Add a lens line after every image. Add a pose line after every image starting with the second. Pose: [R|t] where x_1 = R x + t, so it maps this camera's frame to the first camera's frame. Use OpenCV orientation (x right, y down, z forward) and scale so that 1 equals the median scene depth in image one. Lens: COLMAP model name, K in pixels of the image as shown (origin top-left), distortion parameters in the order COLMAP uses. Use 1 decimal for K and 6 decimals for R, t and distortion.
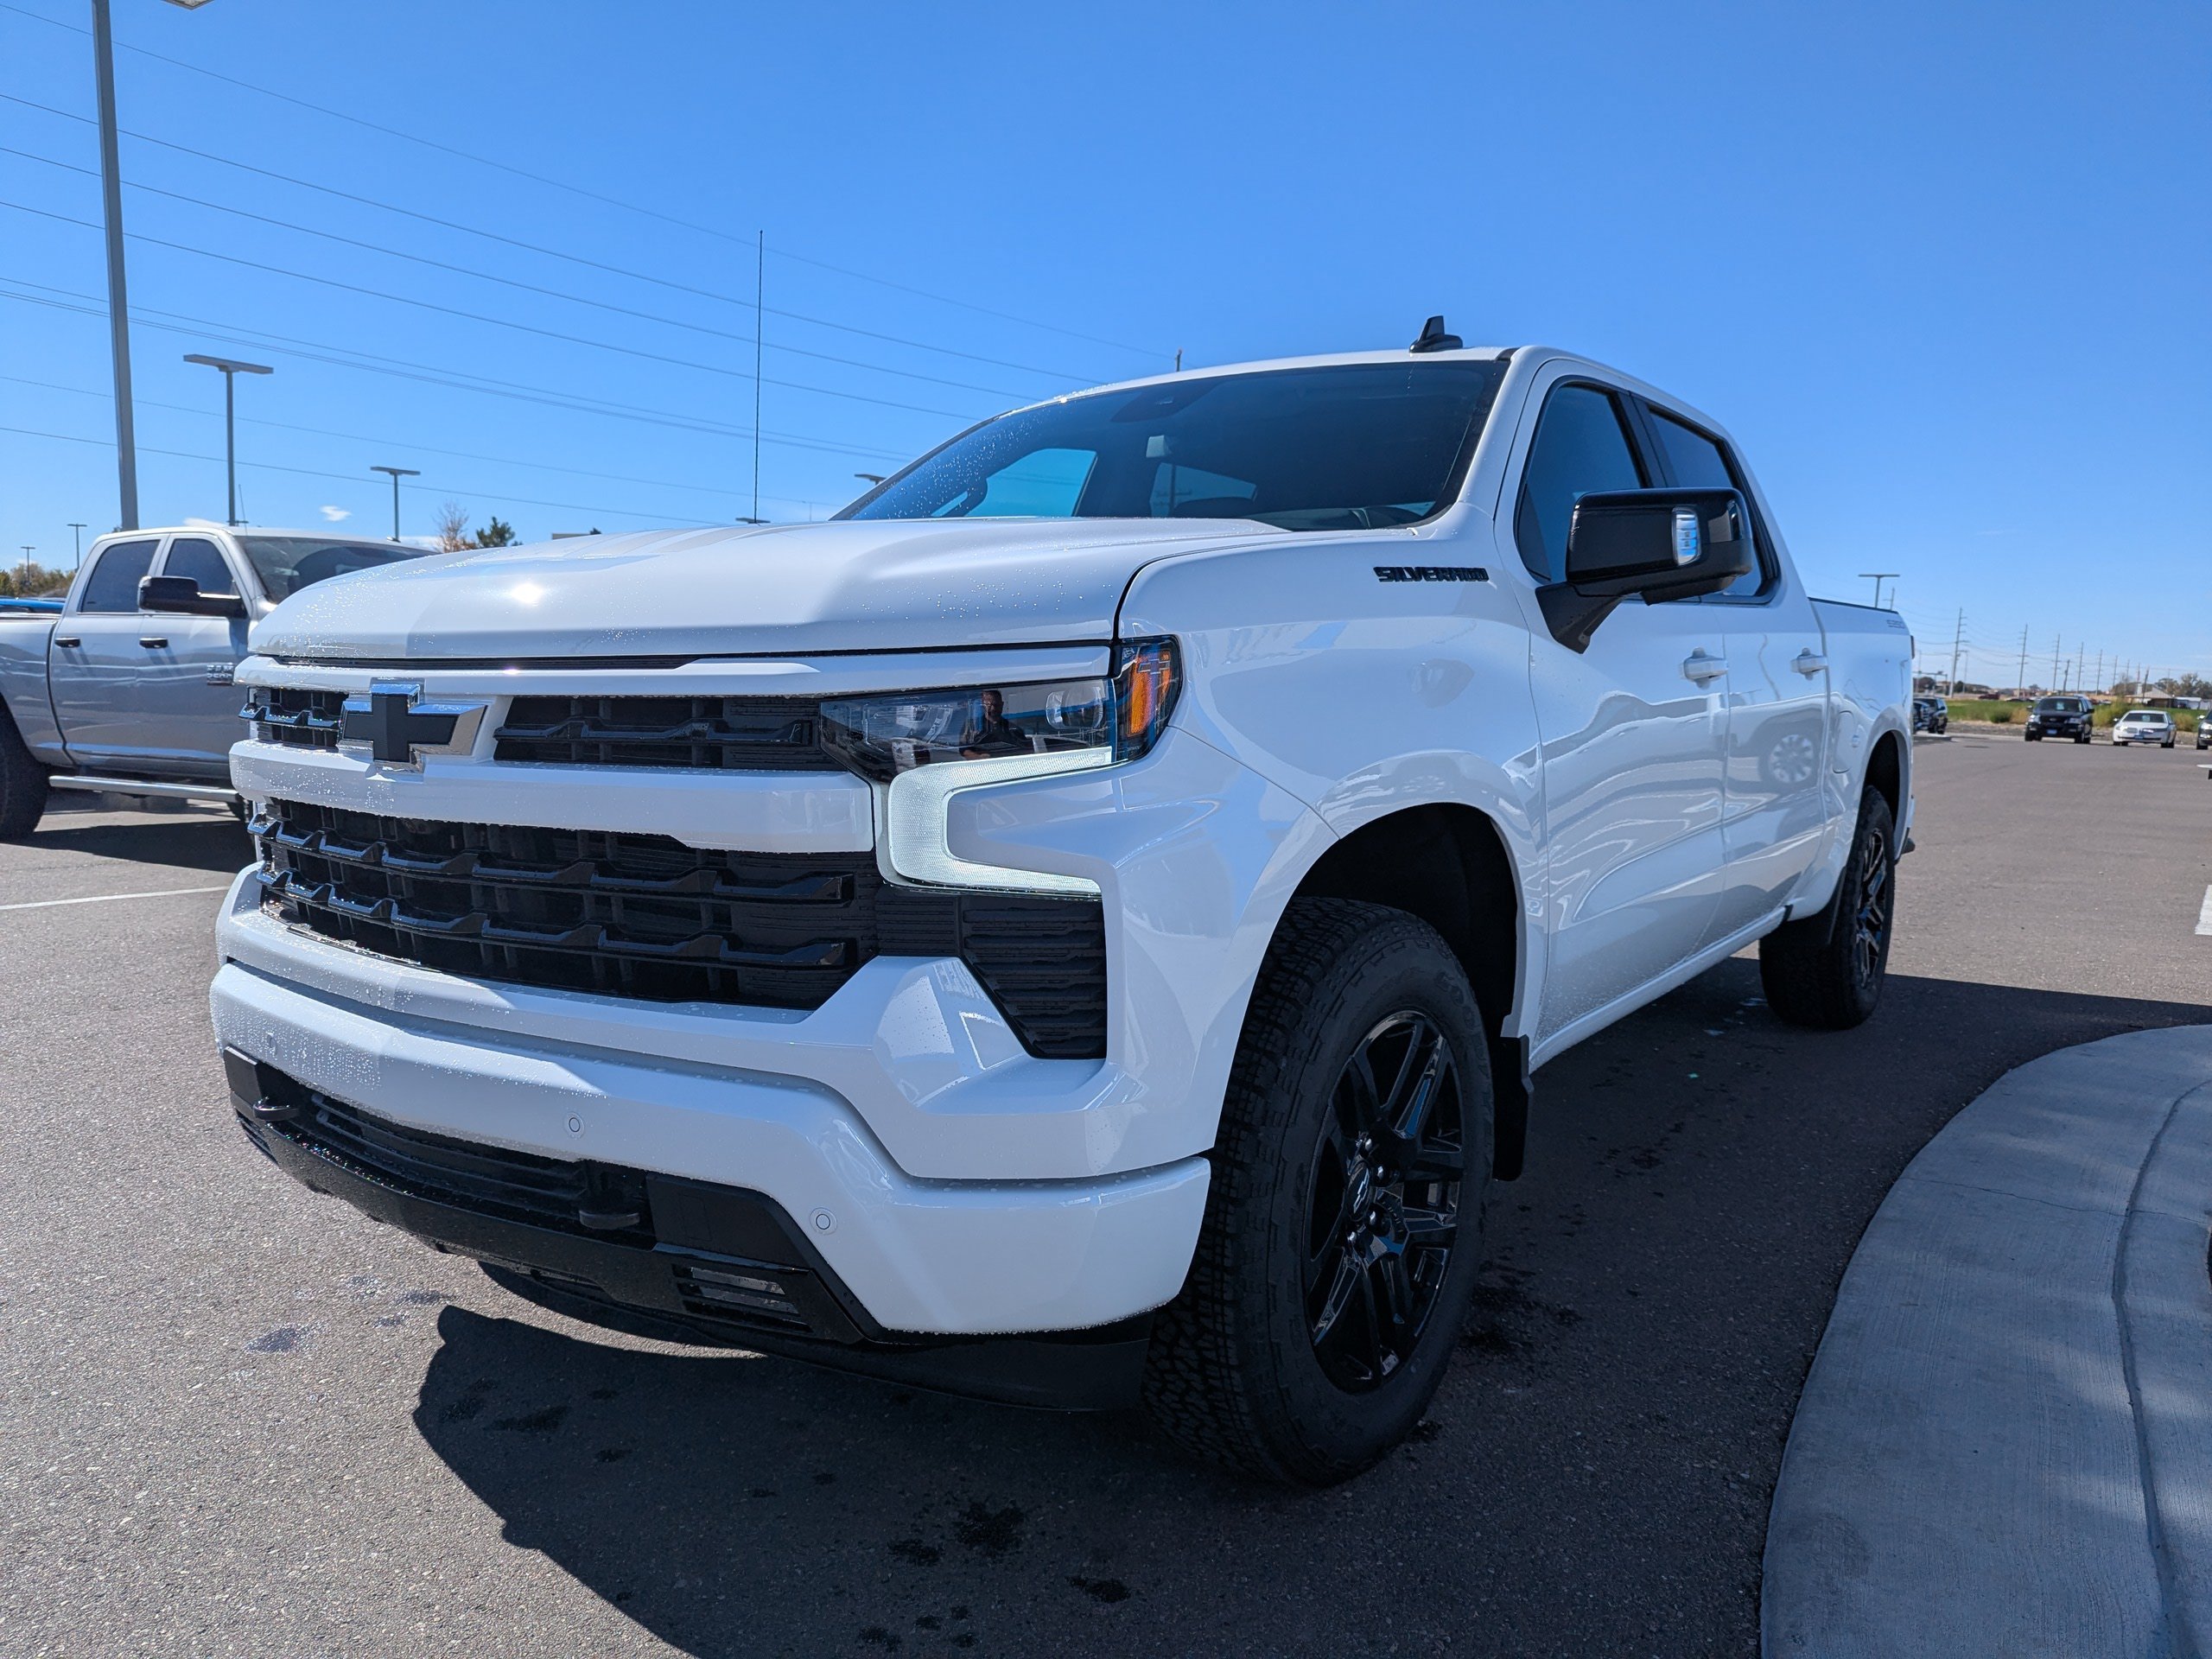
lens RADIAL K [[1556.9, 0, 1102.1], [0, 1556.9, 834.4], [0, 0, 1]] dist [0.059474, -0.057098]
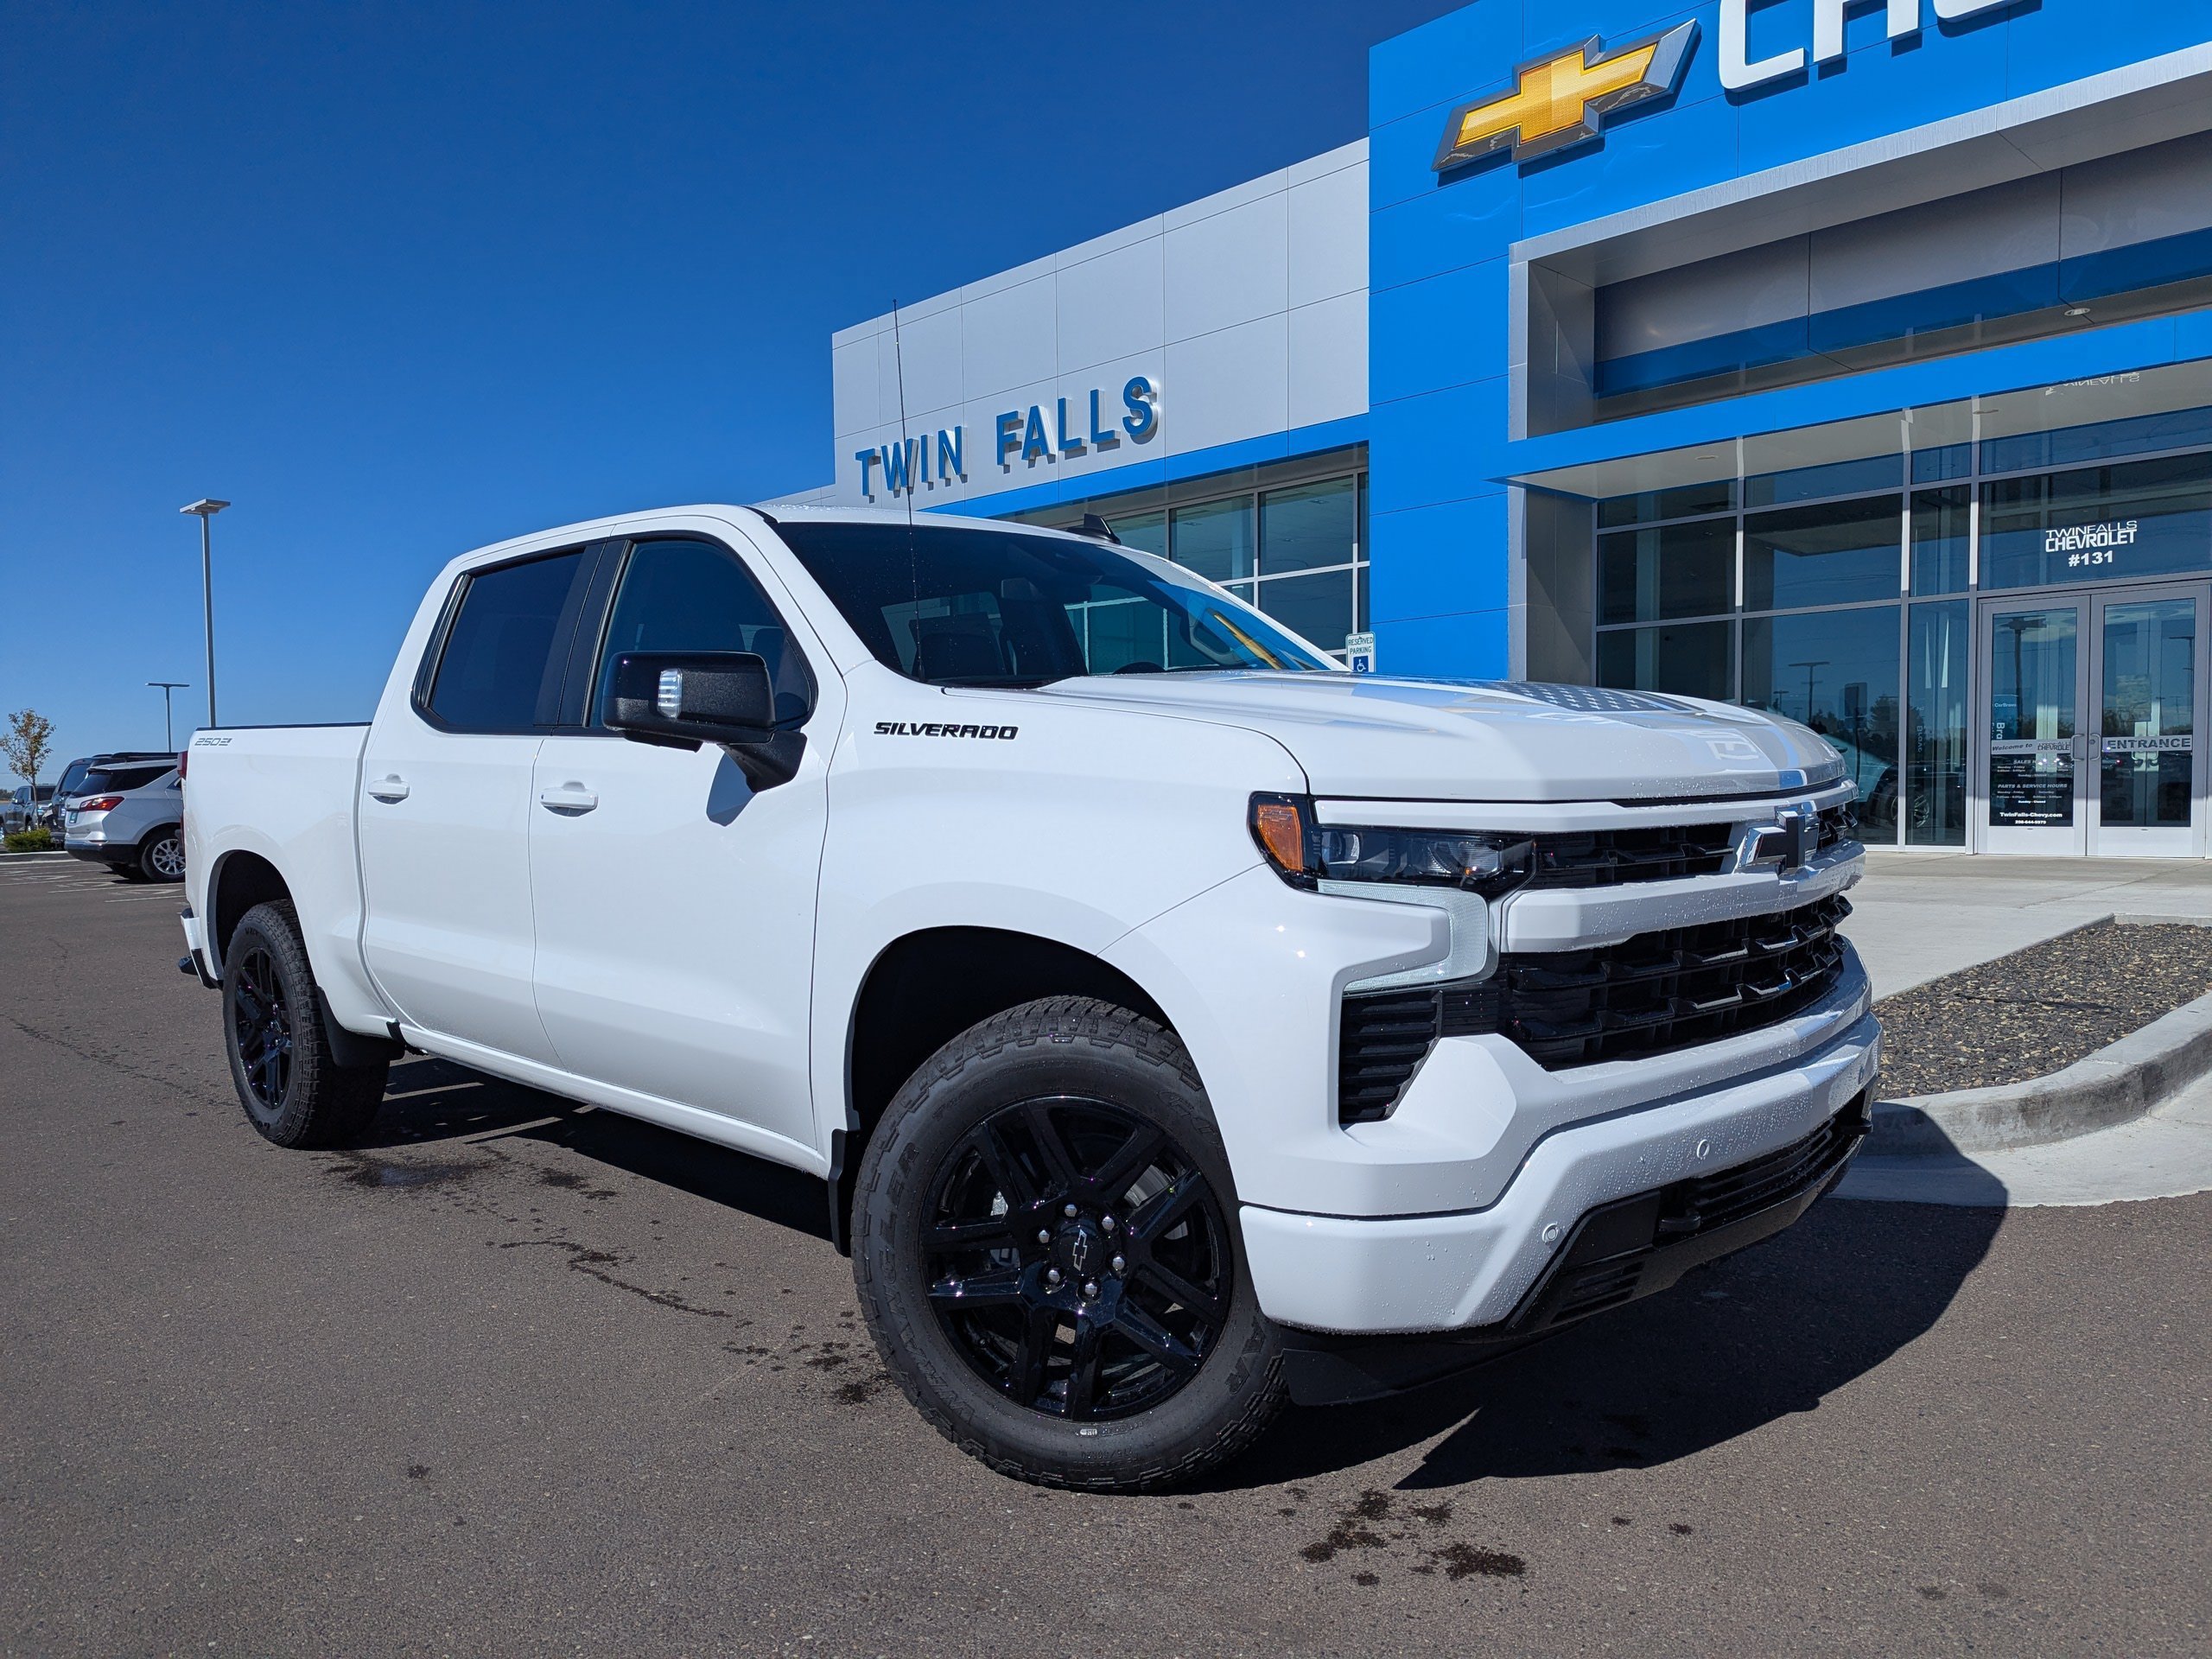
lens RADIAL K [[1553.6, 0, 1112.2], [0, 1553.6, 836.6], [0, 0, 1]] dist [0.063128, -0.060727]
pose [[0.134416, -0.068199, 0.988575, -1.834409], [0.119422, 0.991472, 0.052161, -0.211193], [-0.983703, 0.111046, 0.141414, 1.365700]]
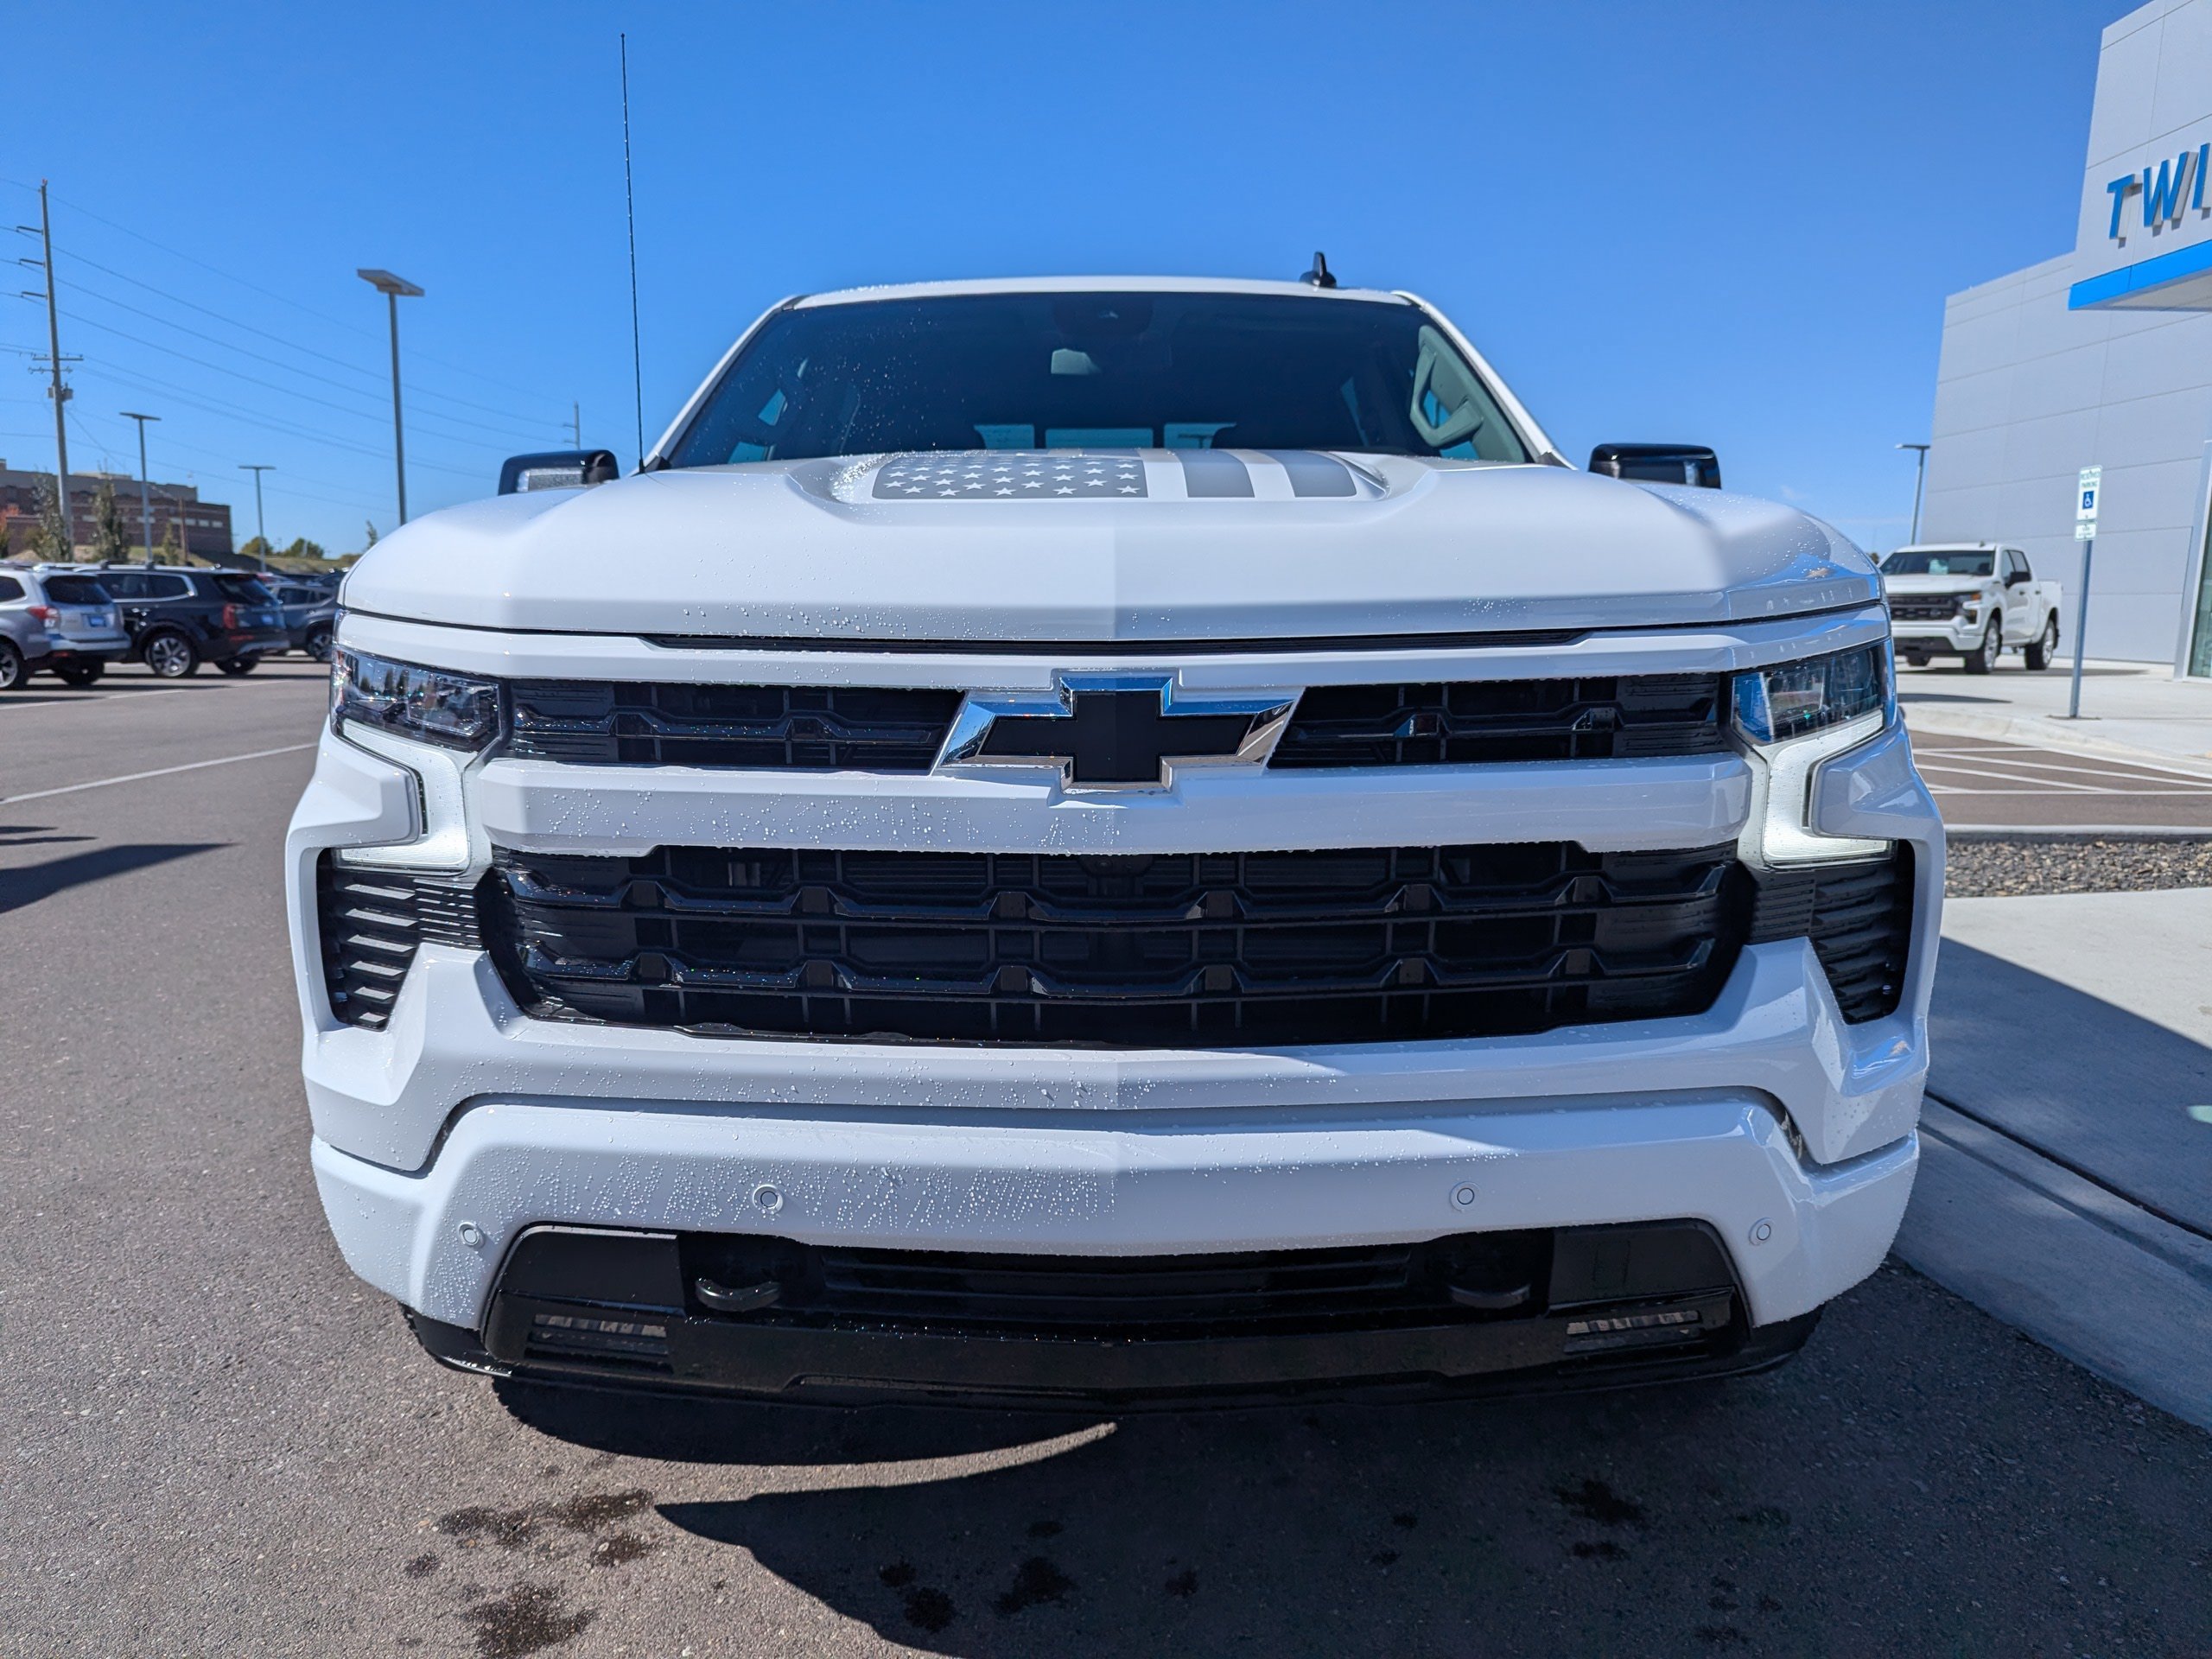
lens RADIAL K [[1553.6, 0, 1112.2], [0, 1553.6, 836.6], [0, 0, 1]] dist [0.063128, -0.060727]
pose [[0.813979, -0.105398, 0.571253, -0.867651], [0.069099, 0.993988, 0.084934, -0.082182], [-0.576770, -0.029661, 0.816368, 0.396436]]
